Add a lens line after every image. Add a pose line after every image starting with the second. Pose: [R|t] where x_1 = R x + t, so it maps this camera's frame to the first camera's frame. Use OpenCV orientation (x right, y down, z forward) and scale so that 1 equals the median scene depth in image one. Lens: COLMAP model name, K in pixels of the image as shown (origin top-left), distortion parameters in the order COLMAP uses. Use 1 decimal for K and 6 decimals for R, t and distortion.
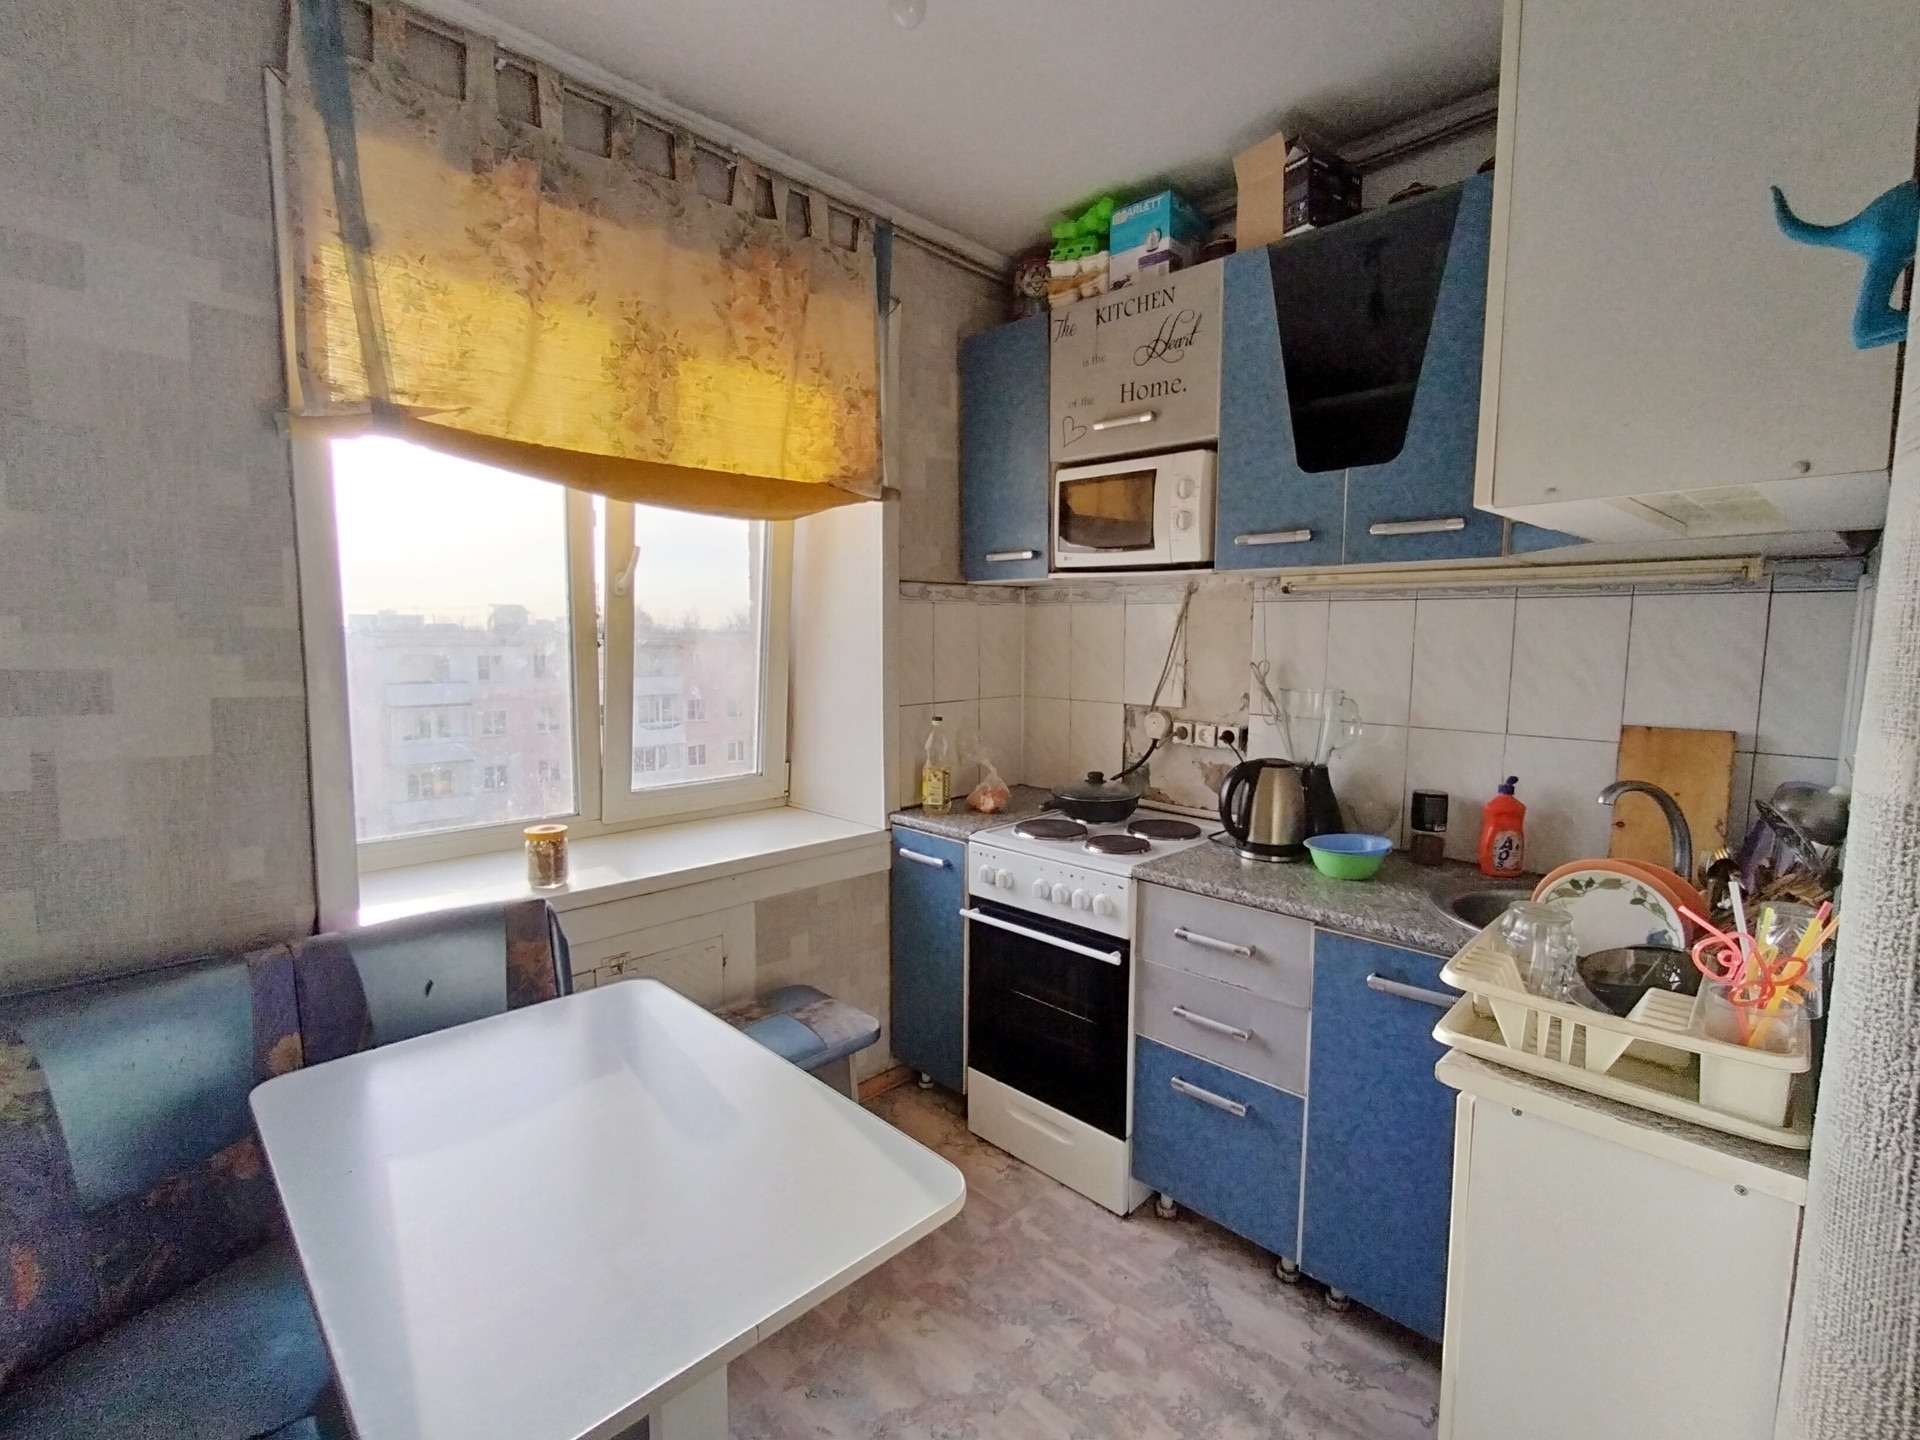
lens RADIAL K [[880.9, 0, 971.7], [0, 880.9, 713.4], [0, 0, 1]] dist [0.001482, 0.004816]
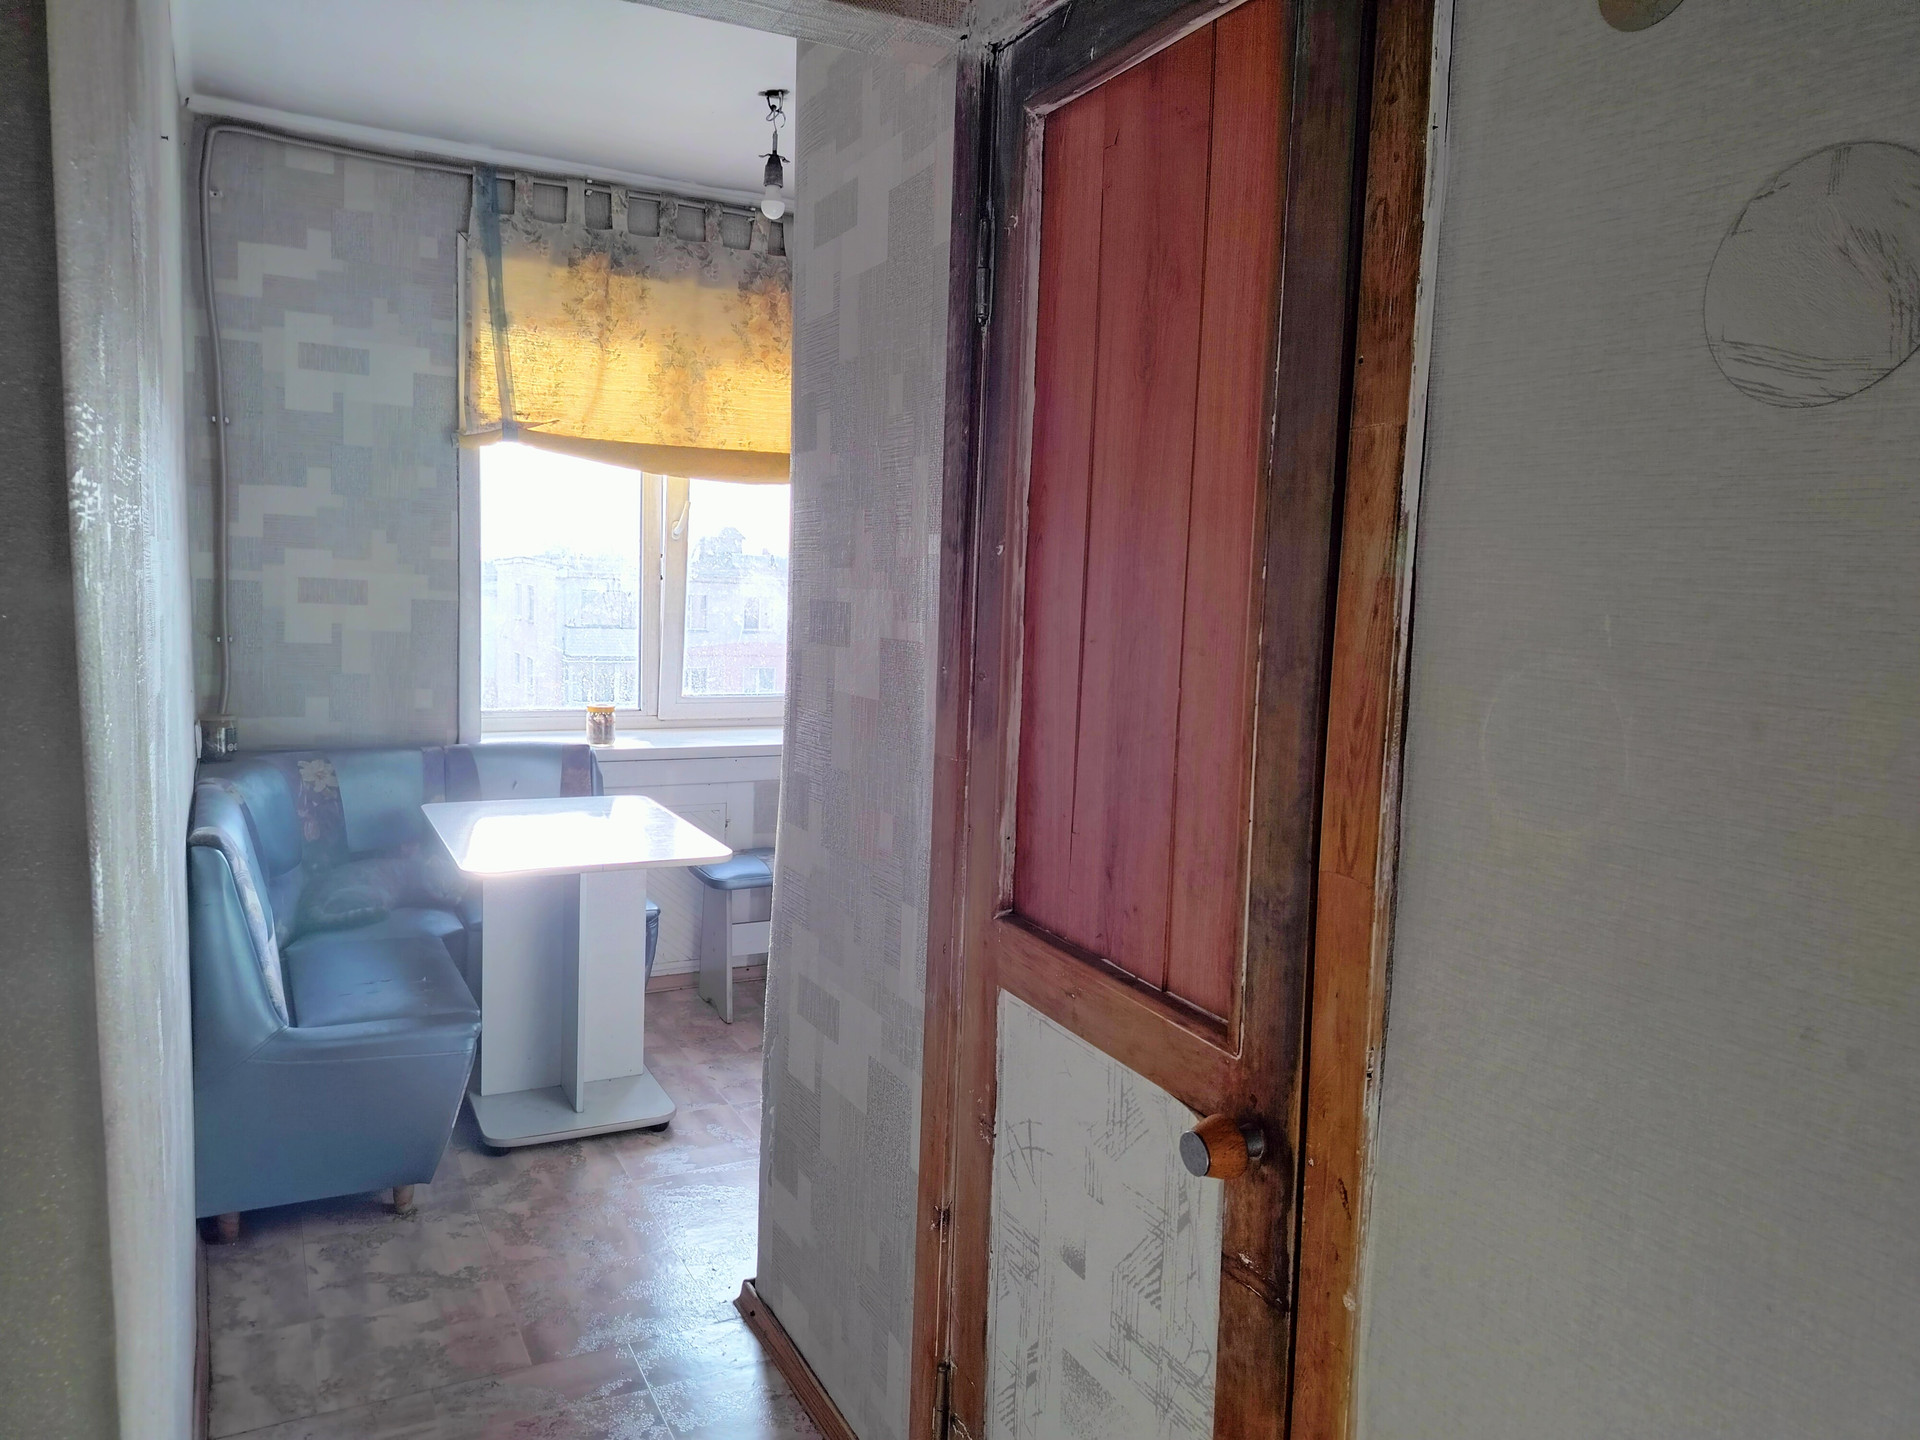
lens RADIAL K [[1357.1, 0, 951.3], [0, 1357.1, 712.0], [0, 0, 1]] dist [0.060796, -0.057750]
pose [[0.946559, 0.061758, -0.316564, 0.852790], [-0.059185, 0.998089, 0.017748, 0.079068], [0.317055, 0.001936, 0.948405, -1.029136]]
